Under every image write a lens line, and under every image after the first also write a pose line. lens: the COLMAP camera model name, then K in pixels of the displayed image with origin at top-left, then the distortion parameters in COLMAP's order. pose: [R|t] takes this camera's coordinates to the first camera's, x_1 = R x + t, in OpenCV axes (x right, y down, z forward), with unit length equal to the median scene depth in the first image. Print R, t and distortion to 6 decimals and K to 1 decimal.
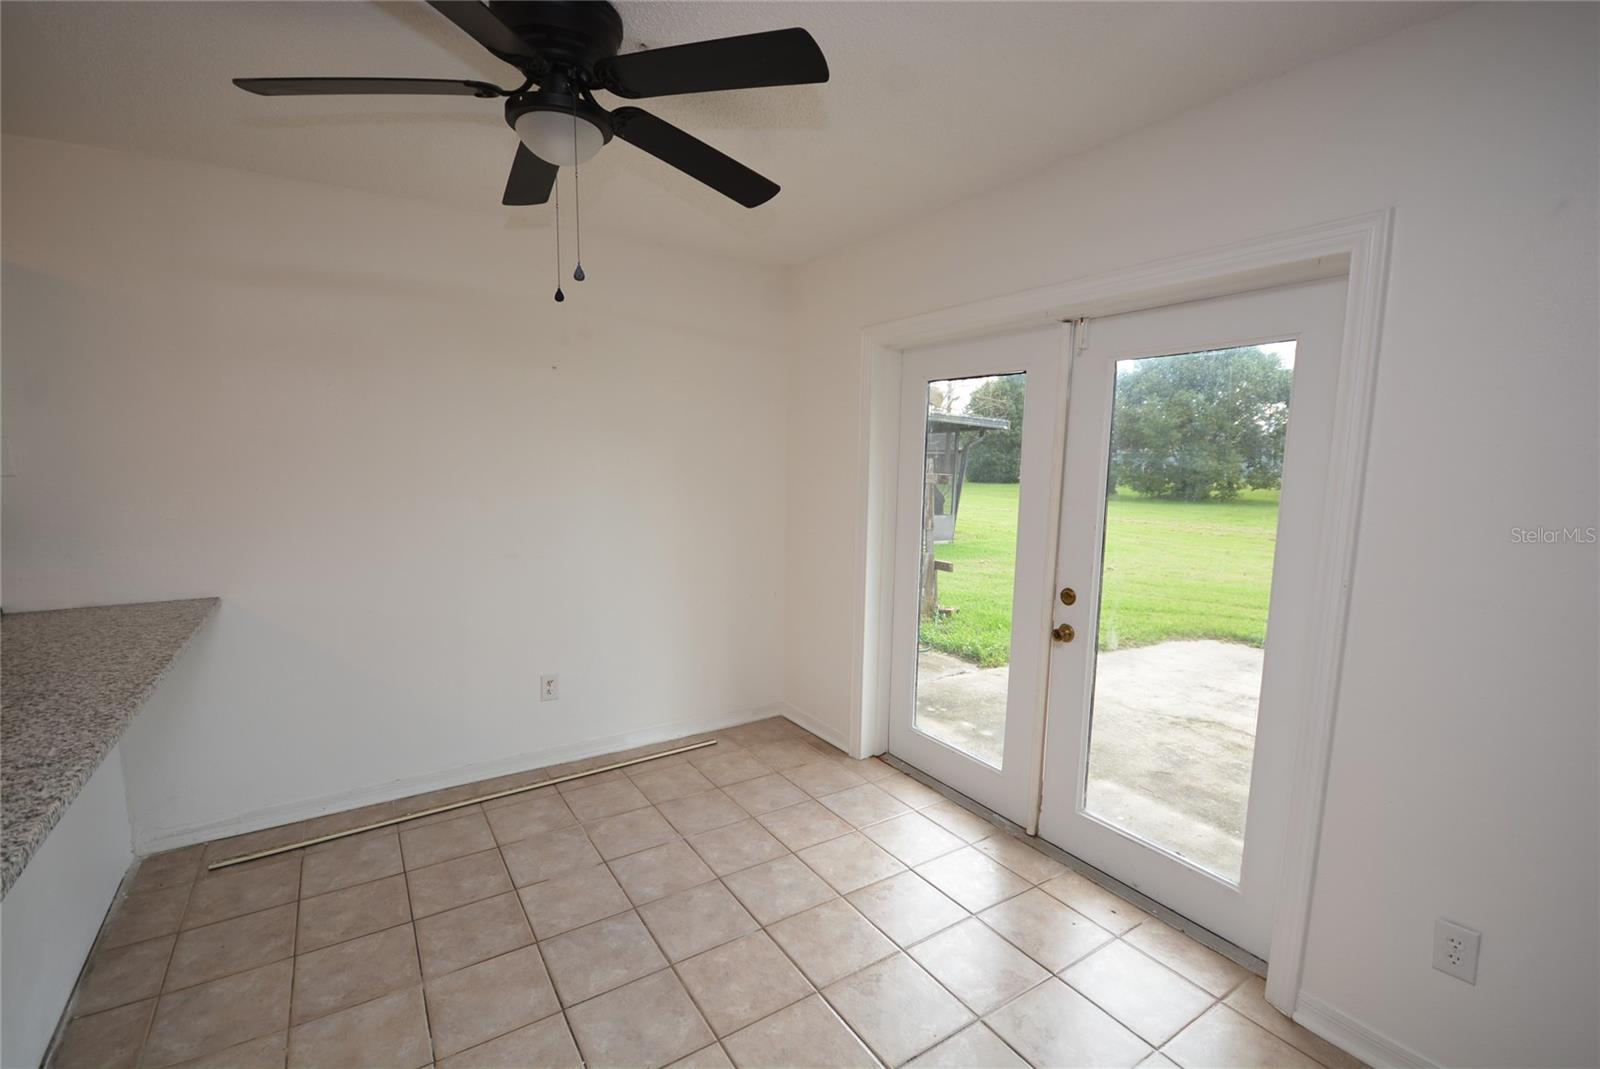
lens RADIAL K [[702.9, 0, 794.8], [0, 702.9, 541.8], [0, 0, 1]] dist [-0.004092, -0.000422]
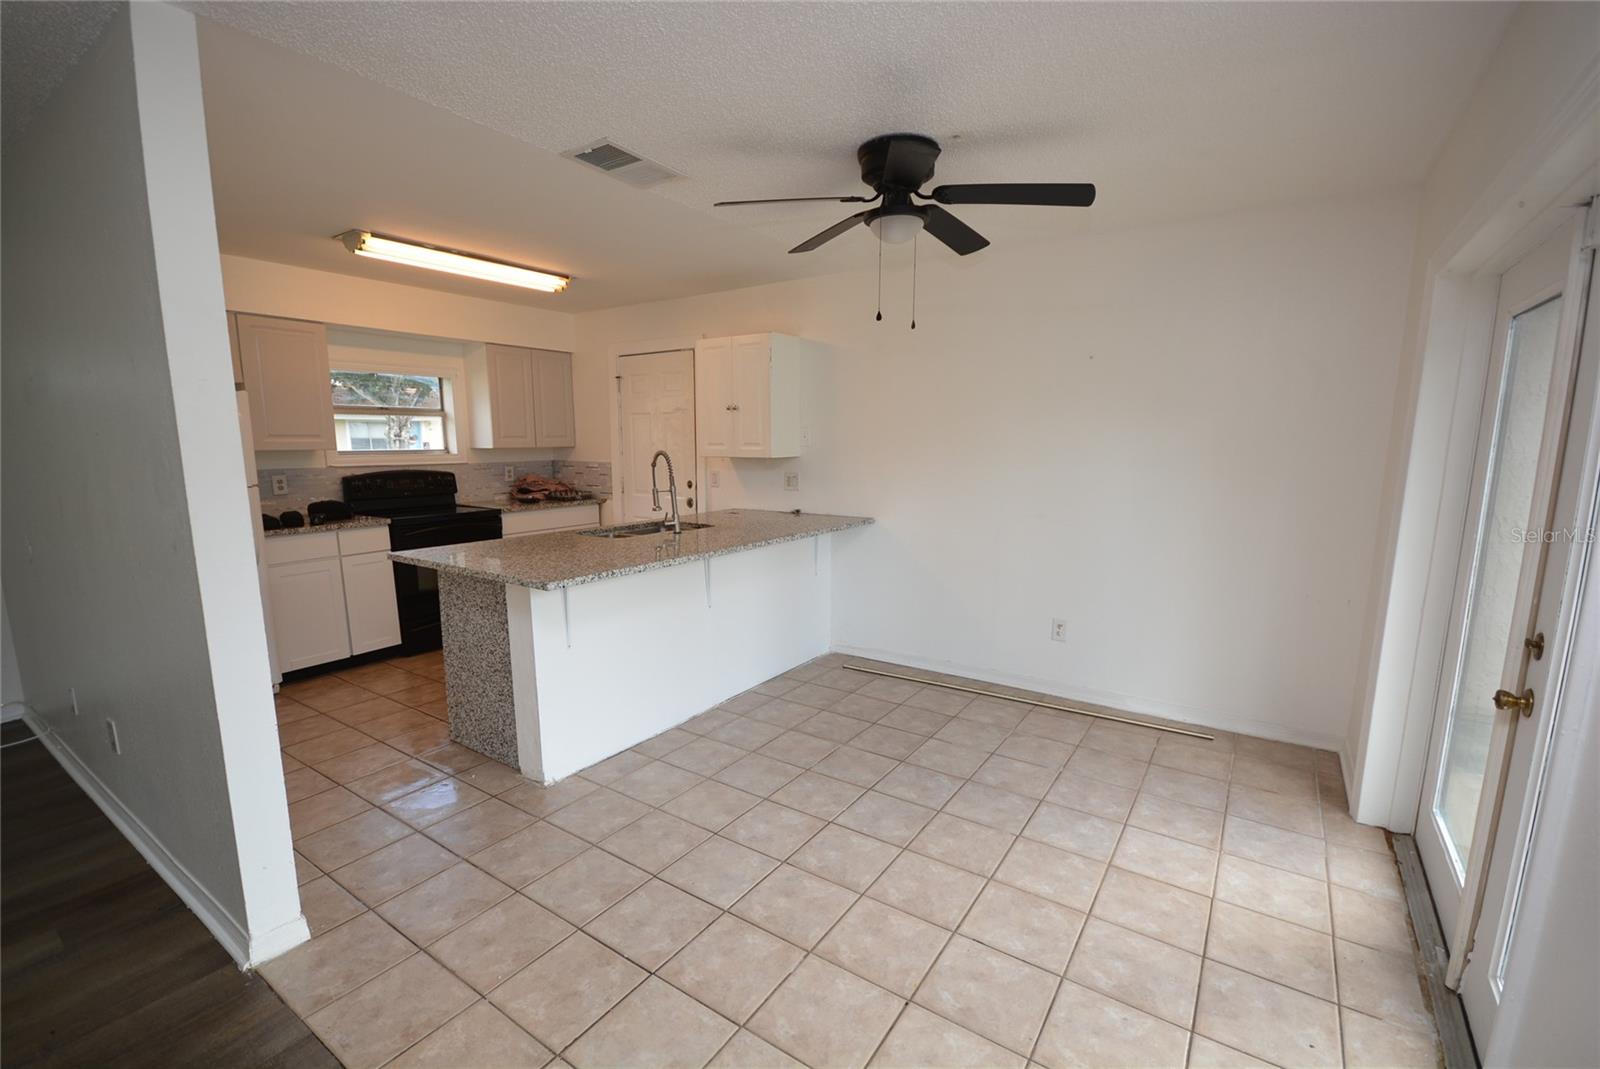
lens RADIAL K [[702.9, 0, 794.8], [0, 702.9, 541.8], [0, 0, 1]] dist [-0.004092, -0.000422]
pose [[0.391214, 0.127073, -0.911484, 0.680299], [-0.108641, 0.989873, 0.091372, -0.000156], [0.913865, 0.063279, 0.401058, 0.135193]]
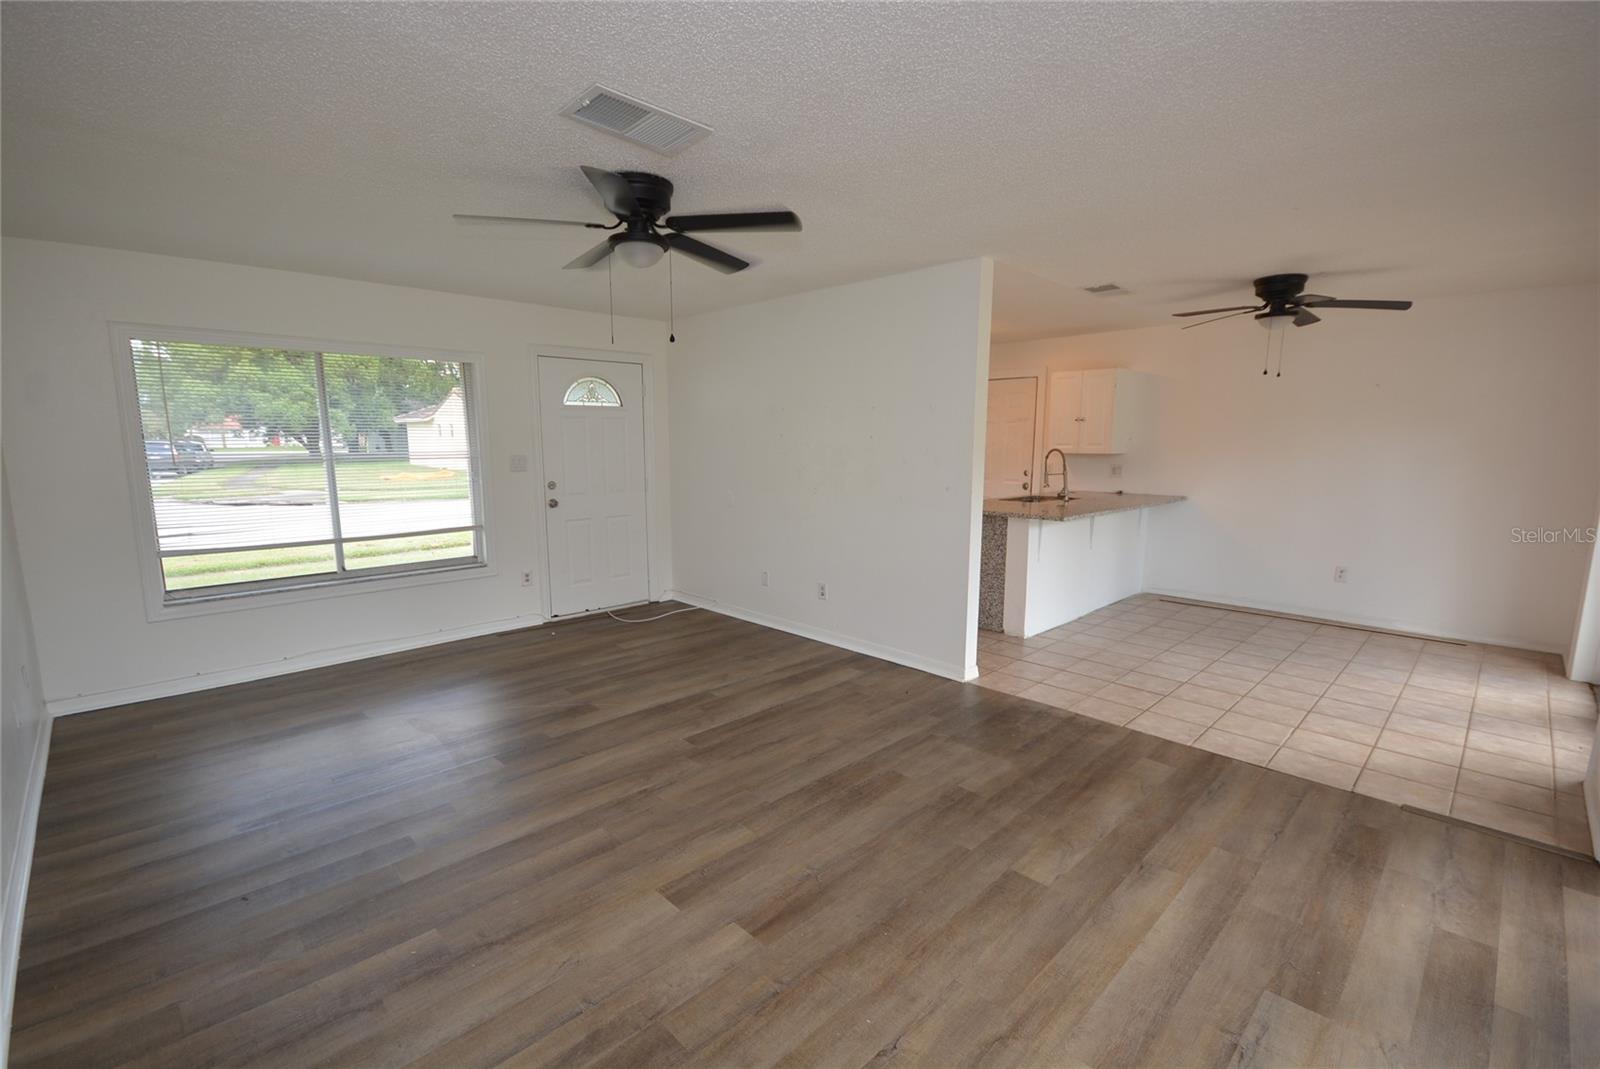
lens RADIAL K [[702.1, 0, 802.4], [0, 702.1, 541.0], [0, 0, 1]] dist [0.035011, -0.025521]
pose [[0.211030, 0.132927, -0.968399, 1.293744], [-0.117433, 0.986982, 0.109888, 0.116613], [0.970400, 0.090532, 0.223893, -0.819778]]
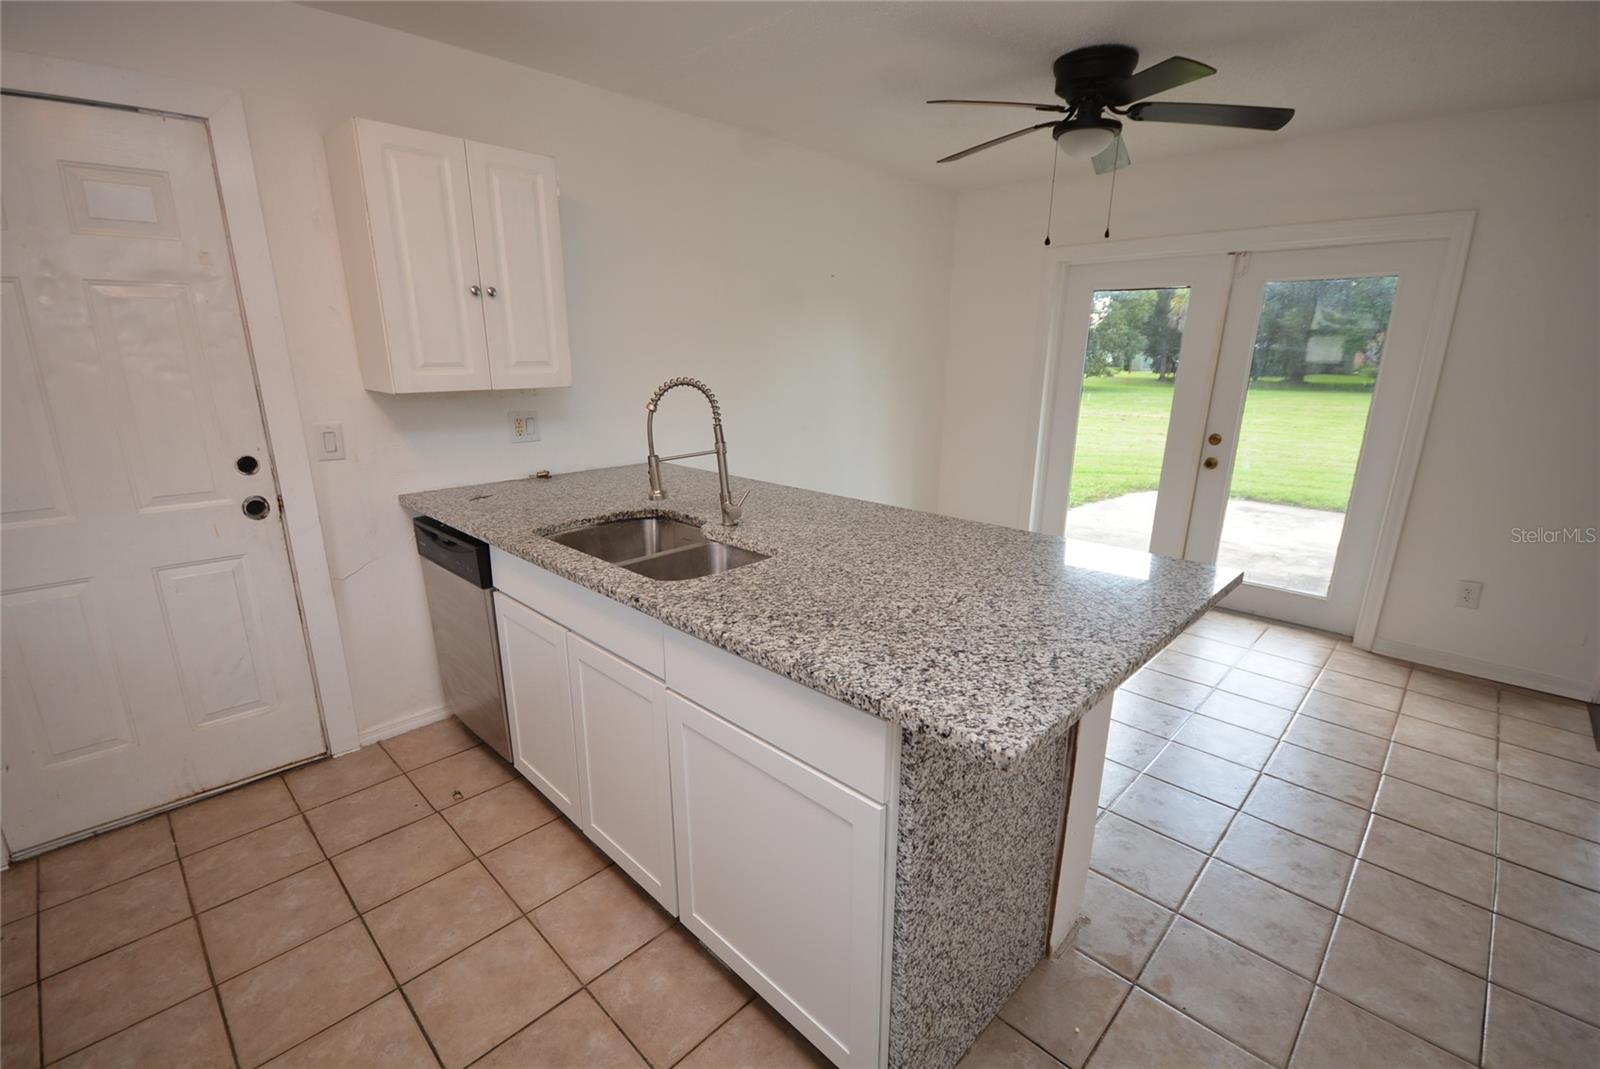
lens RADIAL K [[708.3, 0, 798.0], [0, 708.3, 539.6], [0, 0, 1]] dist [0.015985, -0.015924]
pose [[0.973167, -0.064124, 0.220982, -0.842004], [0.032484, 0.989052, 0.143945, 0.040324], [-0.227793, -0.132904, 0.964597, -0.322841]]
